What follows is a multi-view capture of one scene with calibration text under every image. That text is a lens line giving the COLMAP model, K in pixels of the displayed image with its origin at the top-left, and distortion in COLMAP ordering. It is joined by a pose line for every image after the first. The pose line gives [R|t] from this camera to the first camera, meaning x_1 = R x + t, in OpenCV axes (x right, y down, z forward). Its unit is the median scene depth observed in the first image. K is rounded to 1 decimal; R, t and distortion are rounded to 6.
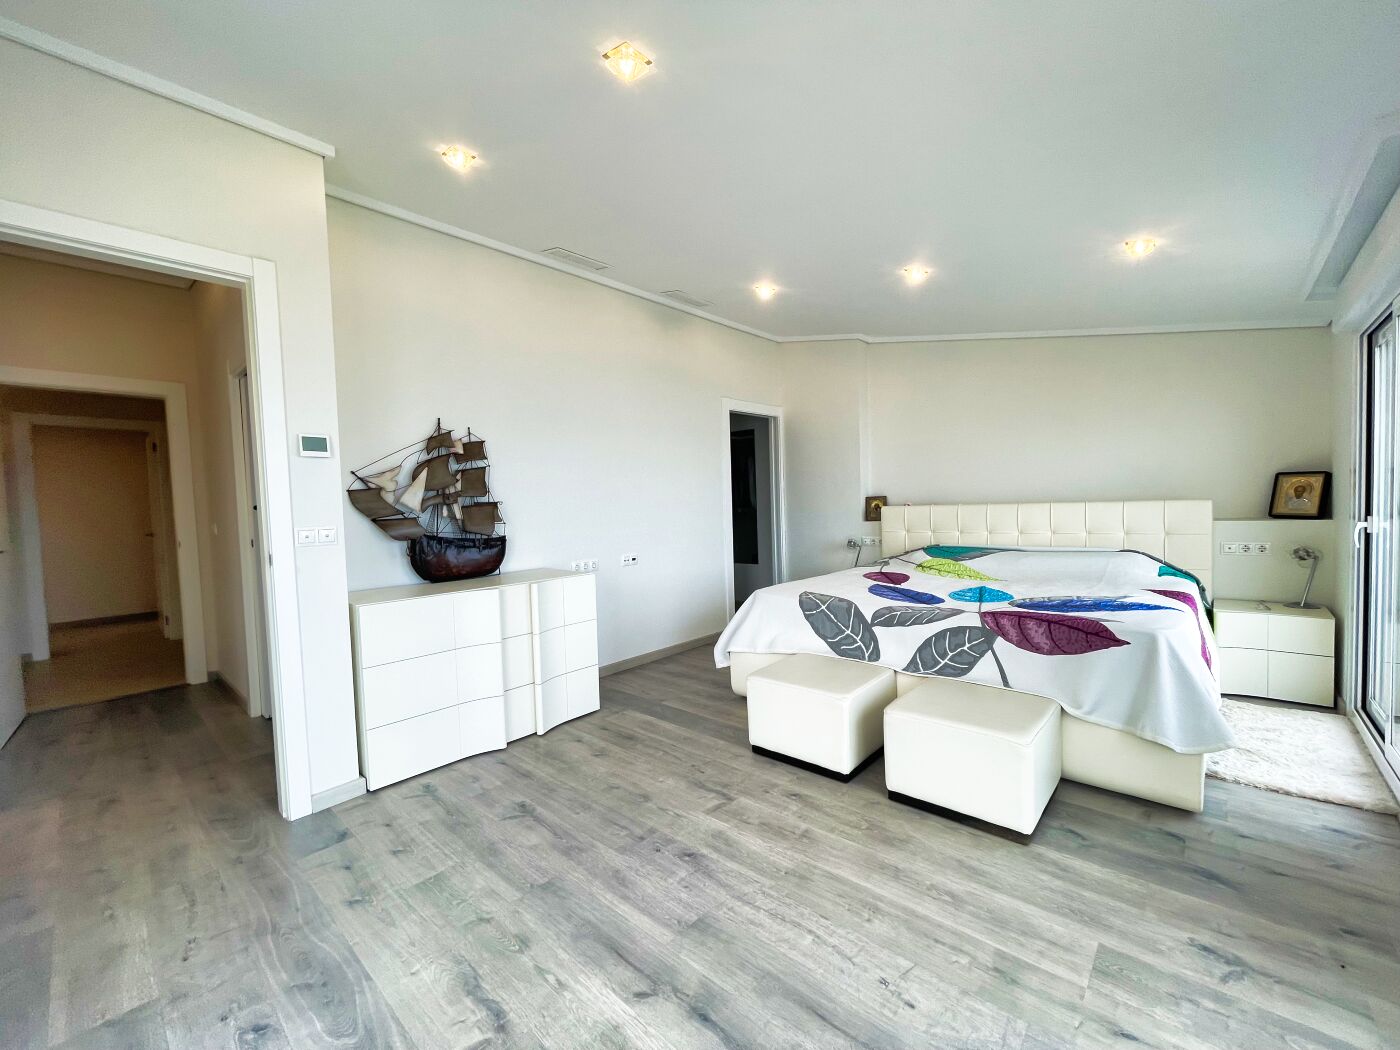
lens RADIAL K [[567.5, 0, 692.4], [0, 567.5, 528.0], [0, 0, 1]] dist [-0.003390, 0.000515]
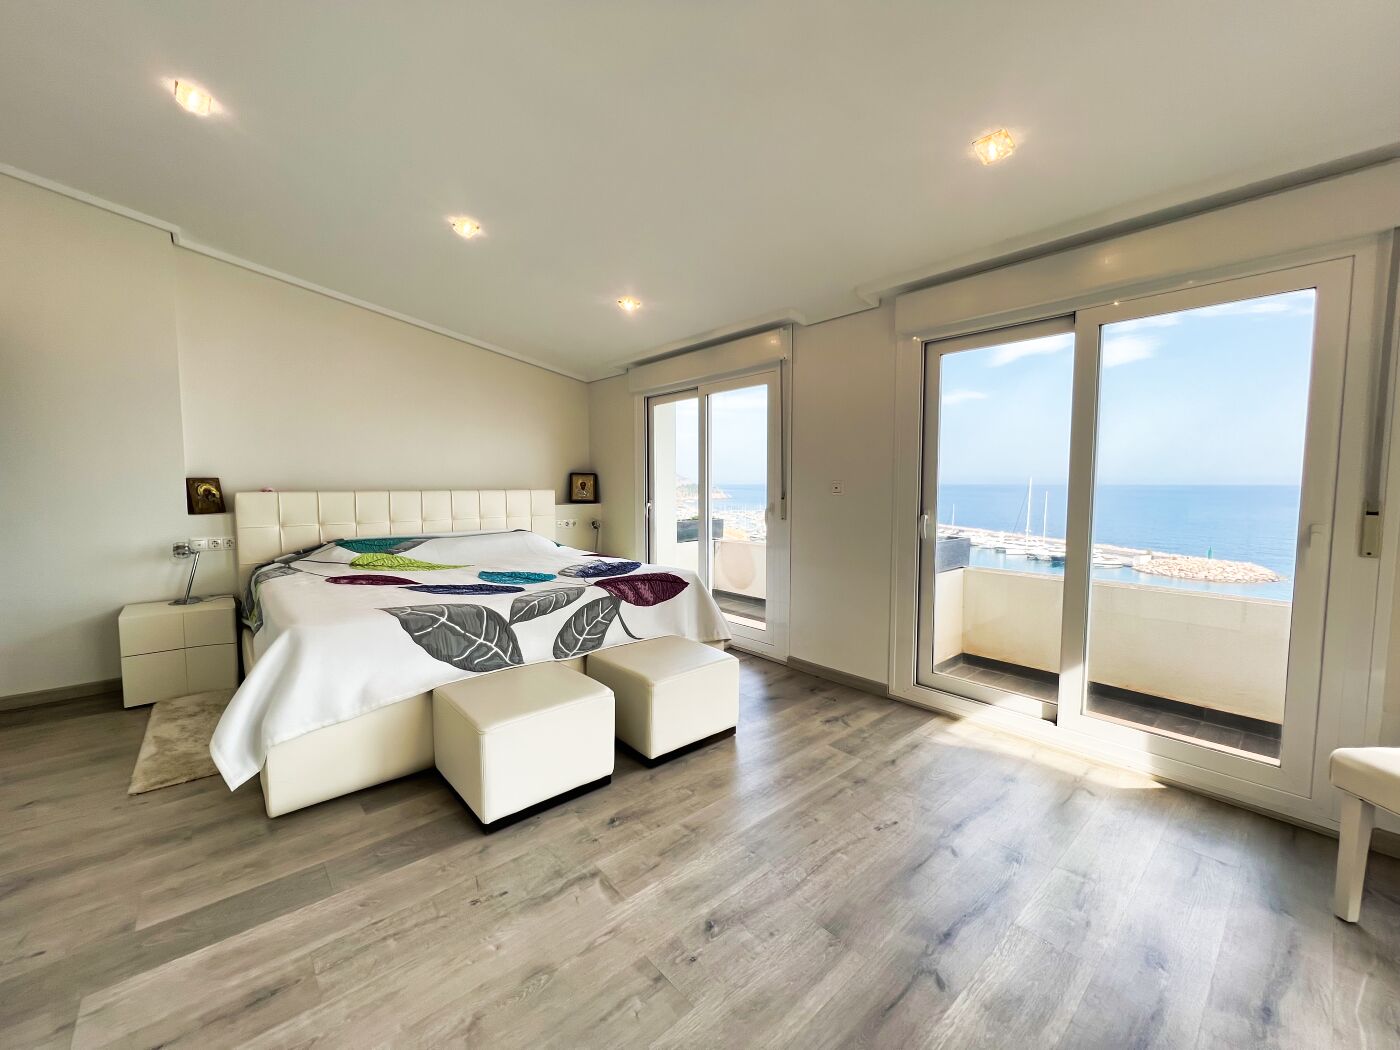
lens RADIAL K [[562.1, 0, 692.8], [0, 562.1, 523.2], [0, 0, 1]] dist [0.000733, 0.000218]
pose [[0.112490, -0.037957, 0.992928, -0.589872], [0.039614, 0.998647, 0.033688, -0.002159], [-0.992863, 0.035544, 0.113842, 0.716325]]
